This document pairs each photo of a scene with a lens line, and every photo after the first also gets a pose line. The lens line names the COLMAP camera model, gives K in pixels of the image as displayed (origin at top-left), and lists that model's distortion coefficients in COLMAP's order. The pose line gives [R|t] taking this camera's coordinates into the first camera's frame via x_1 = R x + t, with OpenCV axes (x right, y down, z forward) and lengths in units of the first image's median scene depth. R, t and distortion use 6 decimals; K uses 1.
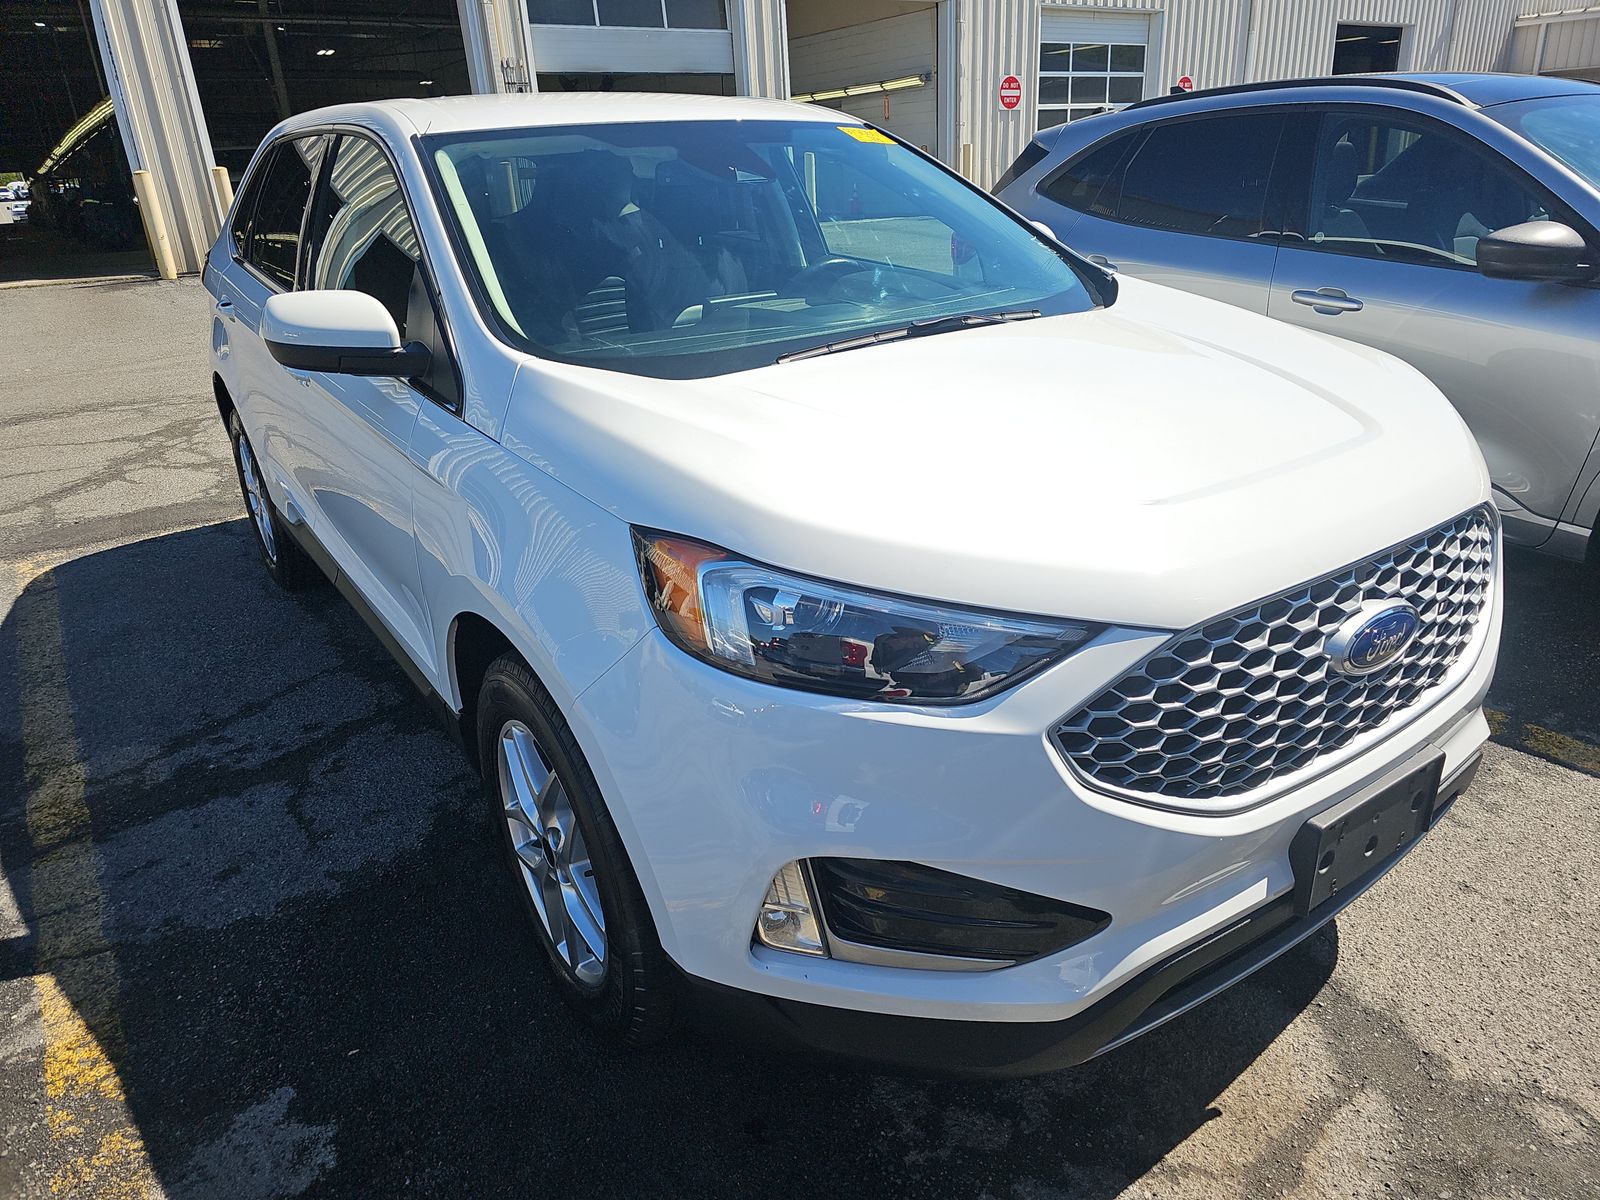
lens RADIAL K [[1030.7, 0, 805.4], [0, 1030.7, 603.5], [0, 0, 1]] dist [0.053834, -0.055407]
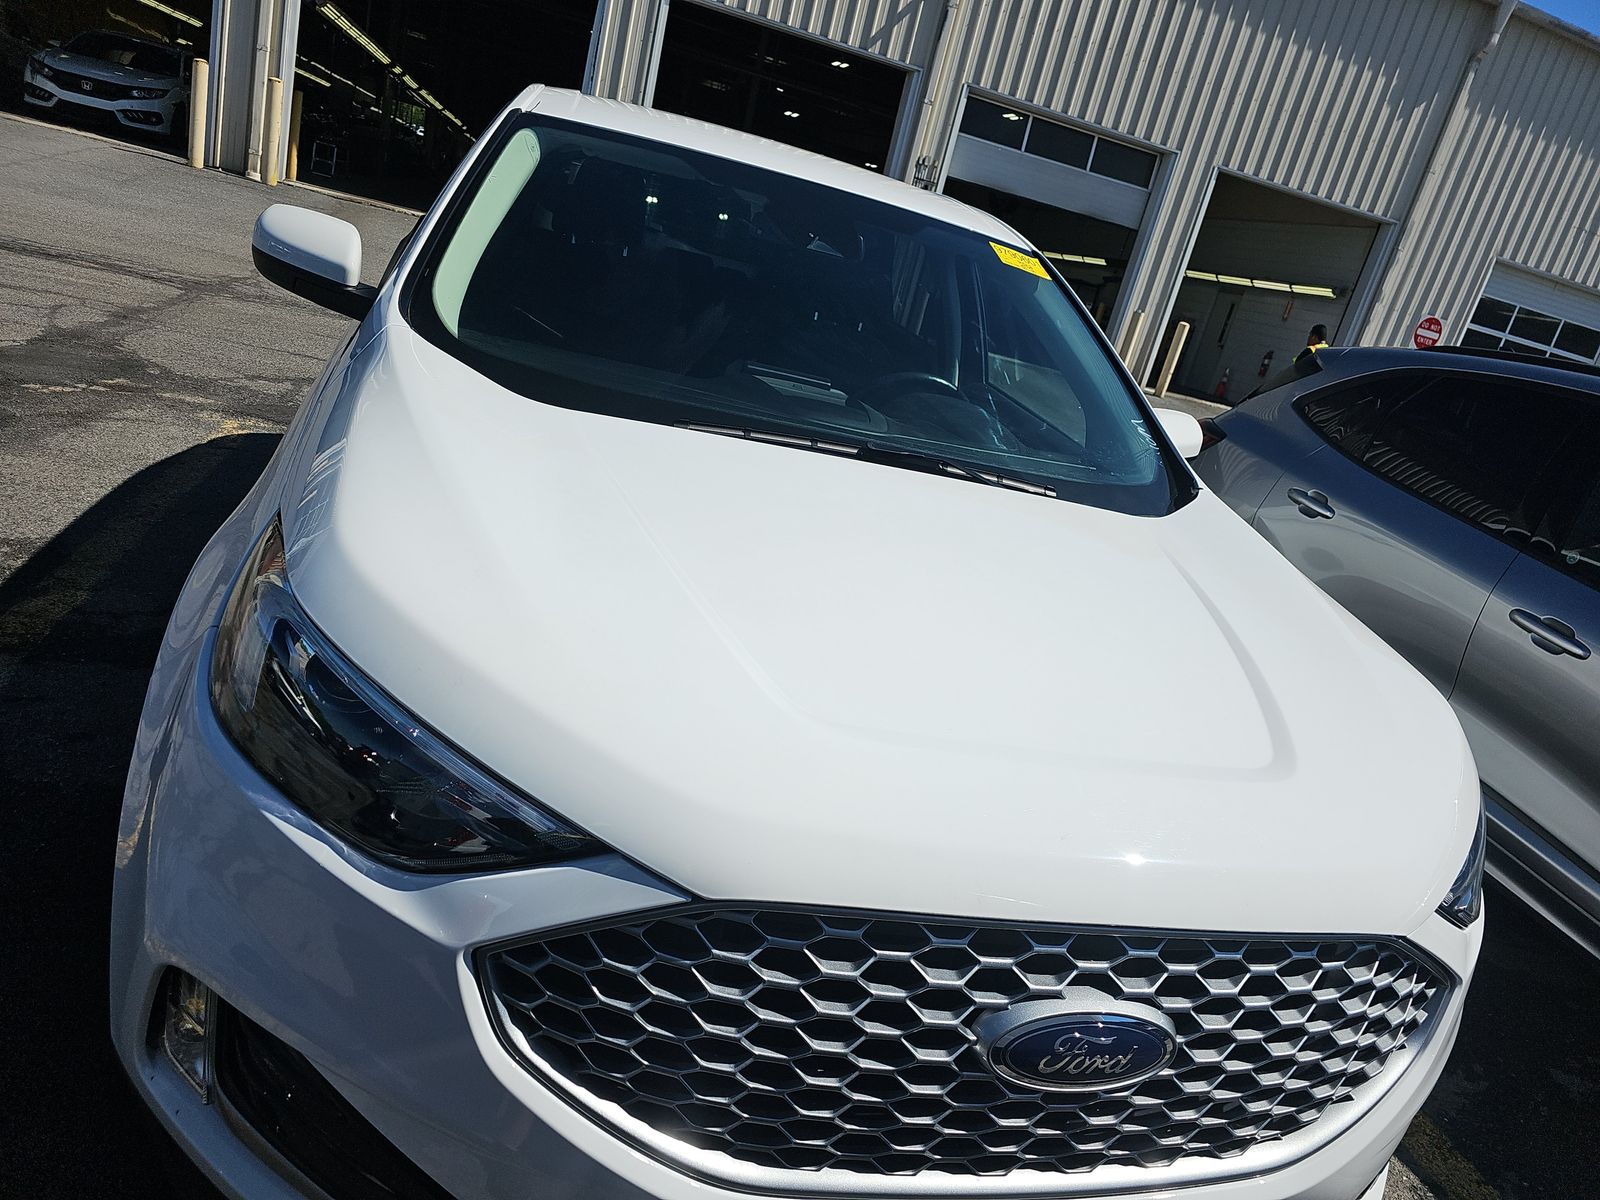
lens RADIAL K [[1053.4, 0, 800.0], [0, 1053.4, 600.0], [0, 0, 1]] dist [0.002405, -0.001813]
pose [[0.897041, 0.364081, -0.250525, 0.235916], [-0.388397, 0.919919, -0.053817, -0.065573], [0.210869, 0.145579, 0.966613, 0.136943]]
